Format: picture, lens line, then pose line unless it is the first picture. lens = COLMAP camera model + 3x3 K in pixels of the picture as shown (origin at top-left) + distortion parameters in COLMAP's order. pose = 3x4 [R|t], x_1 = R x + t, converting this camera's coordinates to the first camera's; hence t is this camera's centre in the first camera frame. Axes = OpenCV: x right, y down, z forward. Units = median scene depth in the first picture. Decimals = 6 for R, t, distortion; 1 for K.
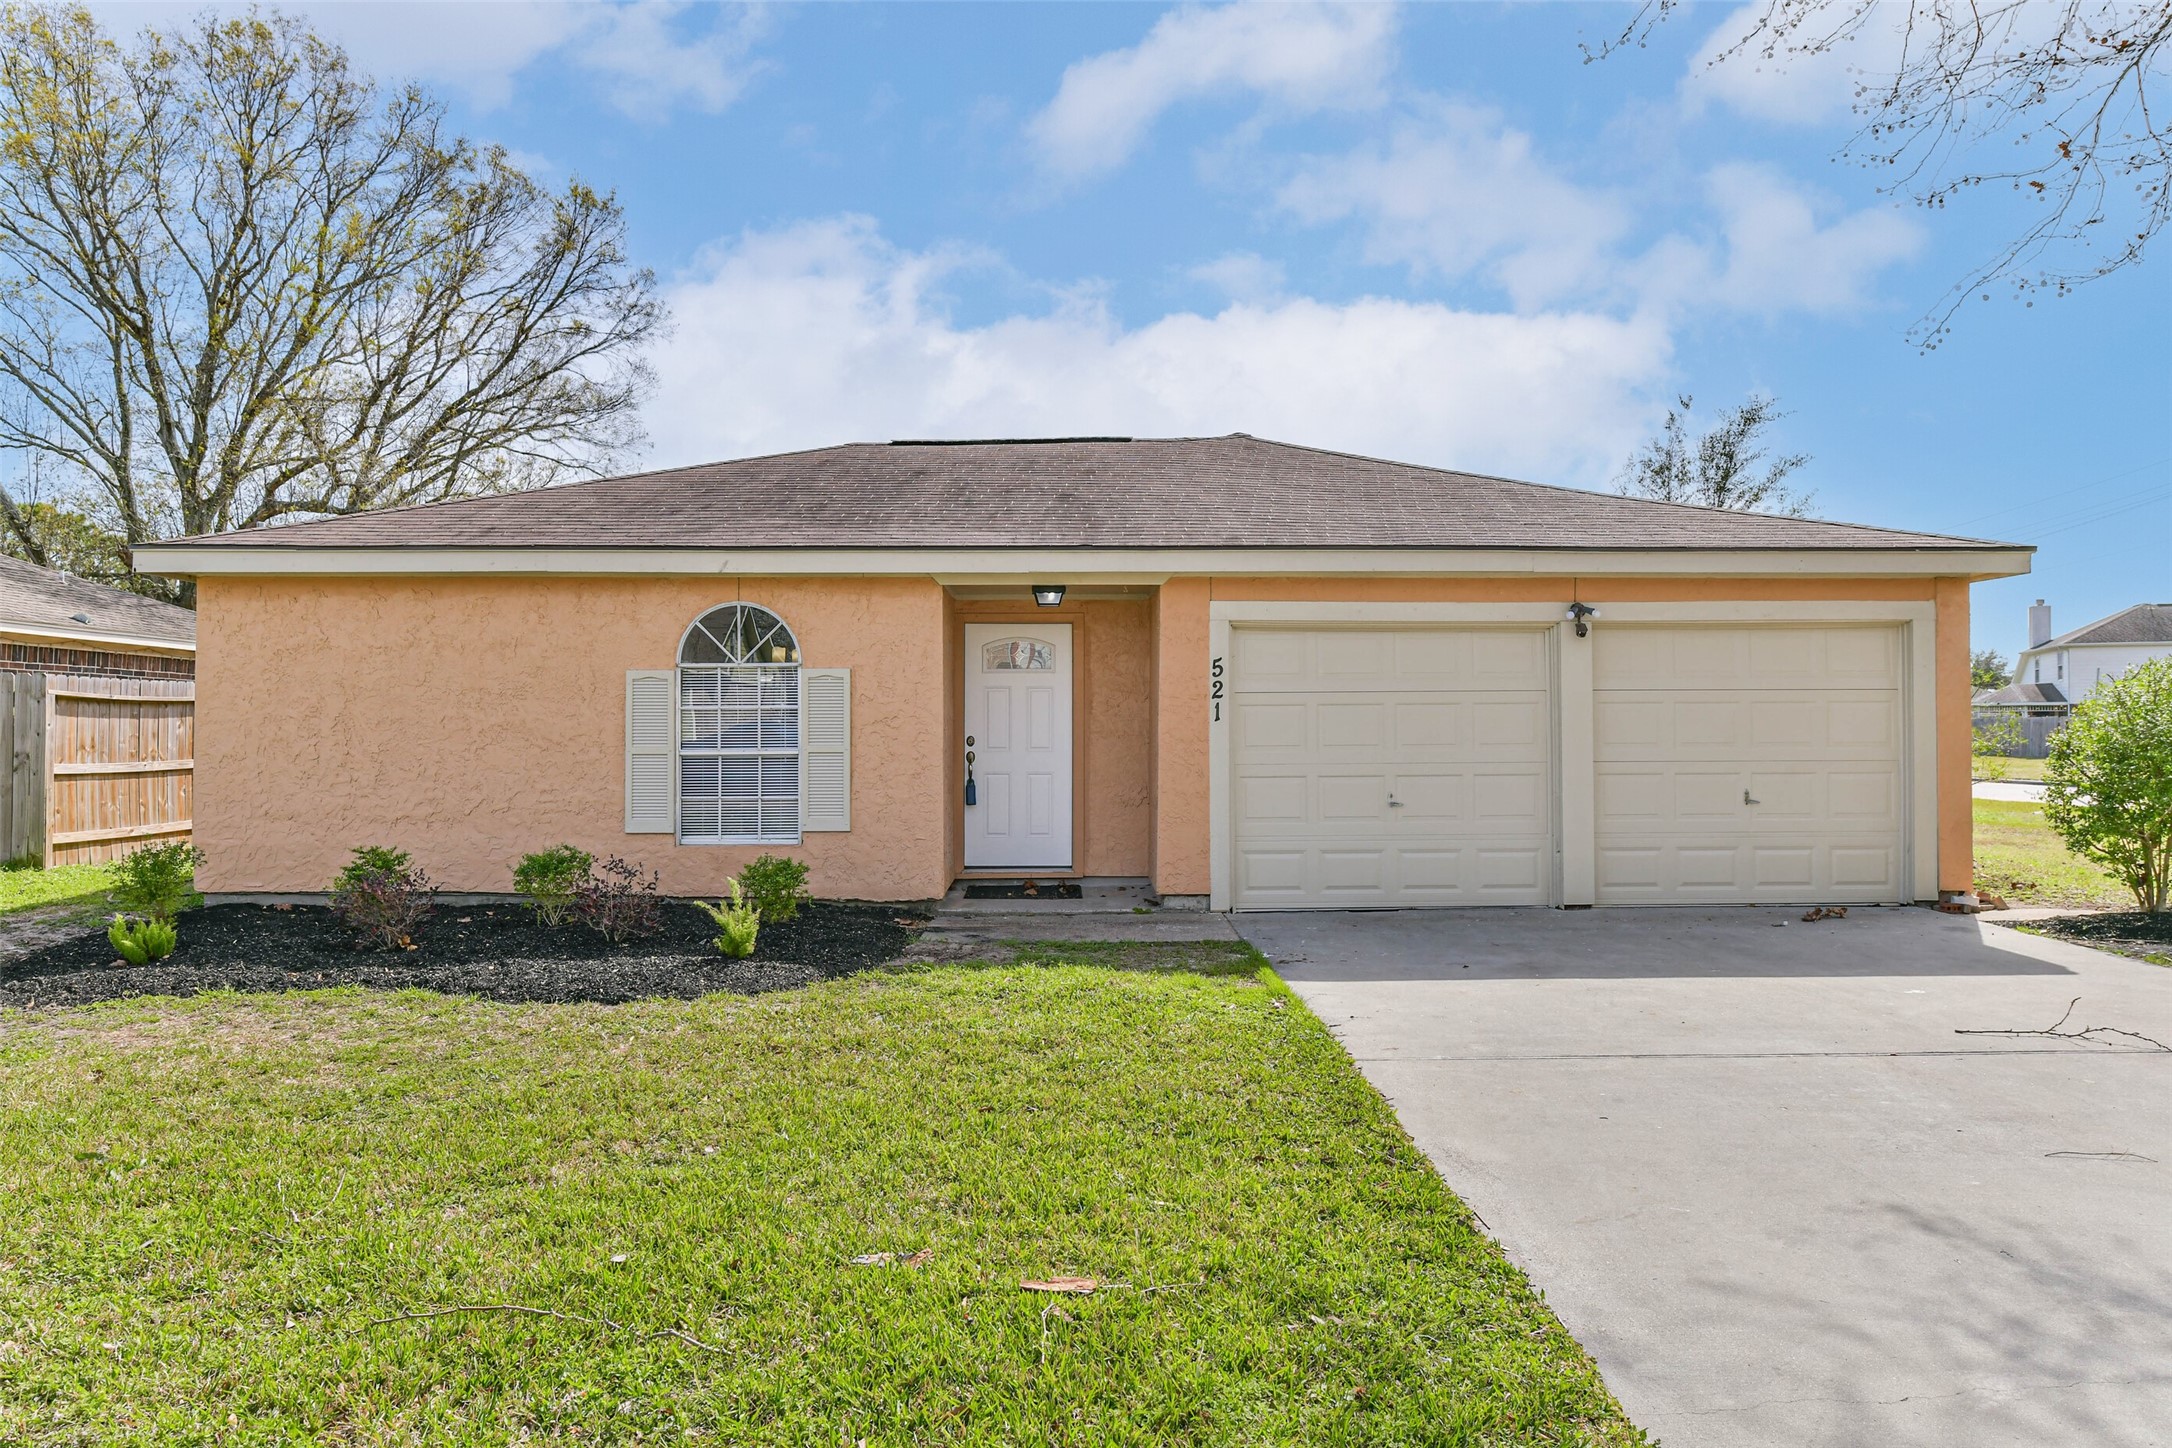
lens RADIAL K [[1384.5, 0, 1094.7], [0, 1384.5, 717.9], [0, 0, 1]] dist [0.010129, 0.000072]
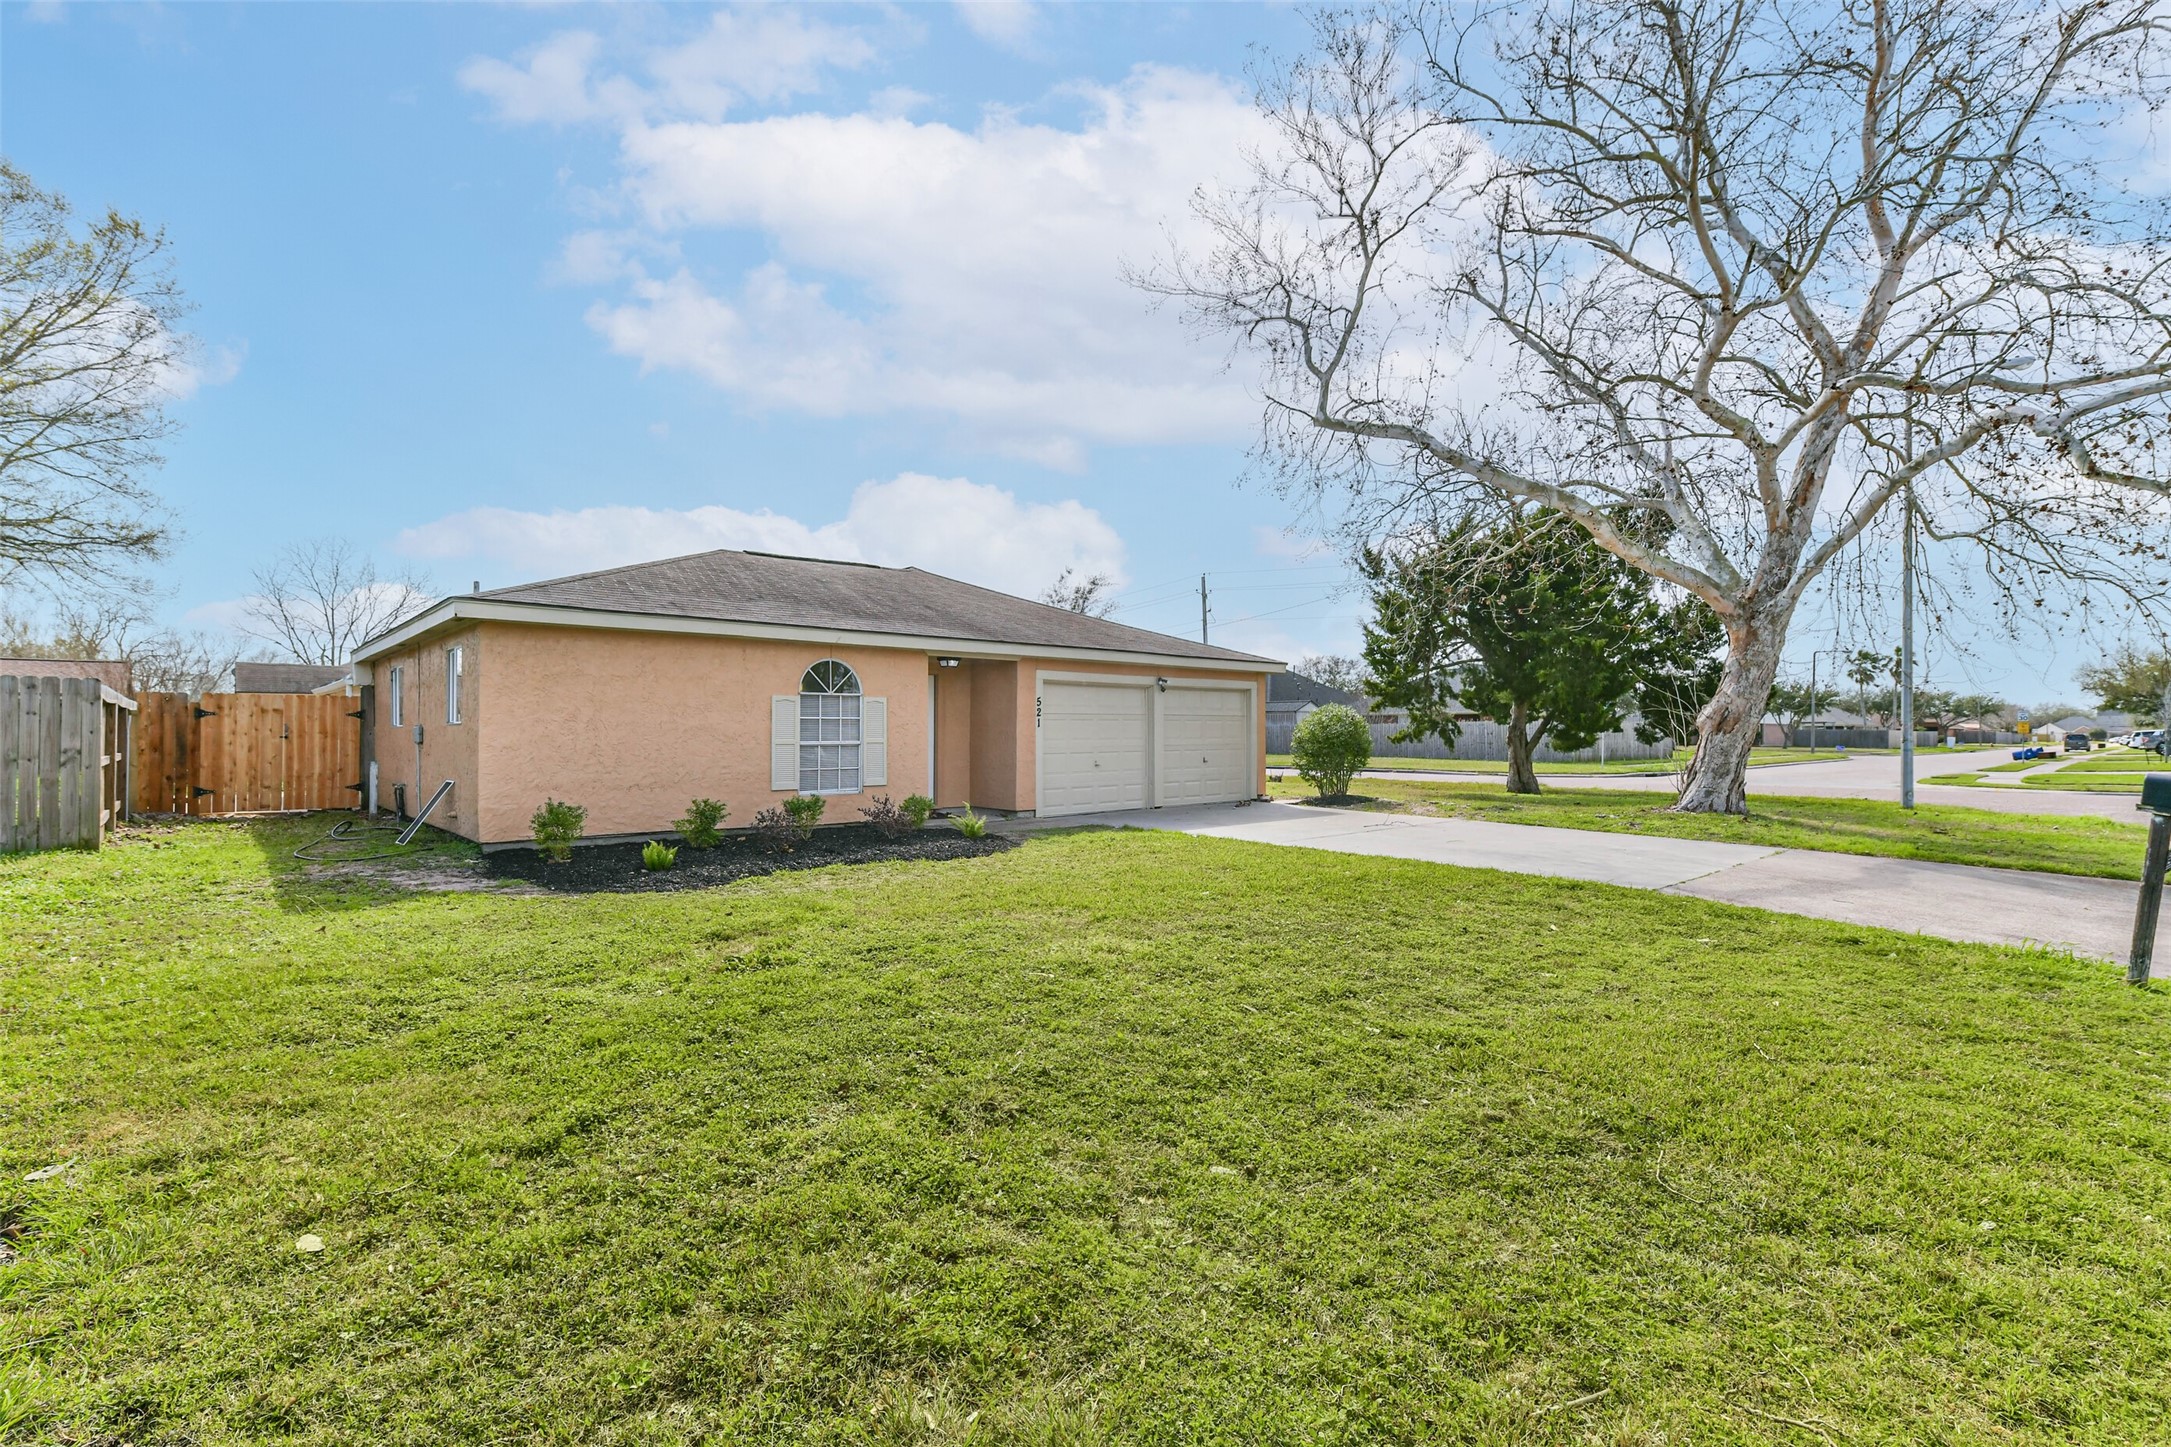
lens RADIAL K [[990.1, 0, 1086.1], [0, 990.1, 731.6], [0, 0, 1]] dist [-0.000922, -0.000015]
pose [[0.759790, 0.002980, 0.650162, -0.836767], [-0.005544, 0.999983, 0.001896, 0.006154], [-0.650145, -0.005045, 0.759793, -0.191138]]
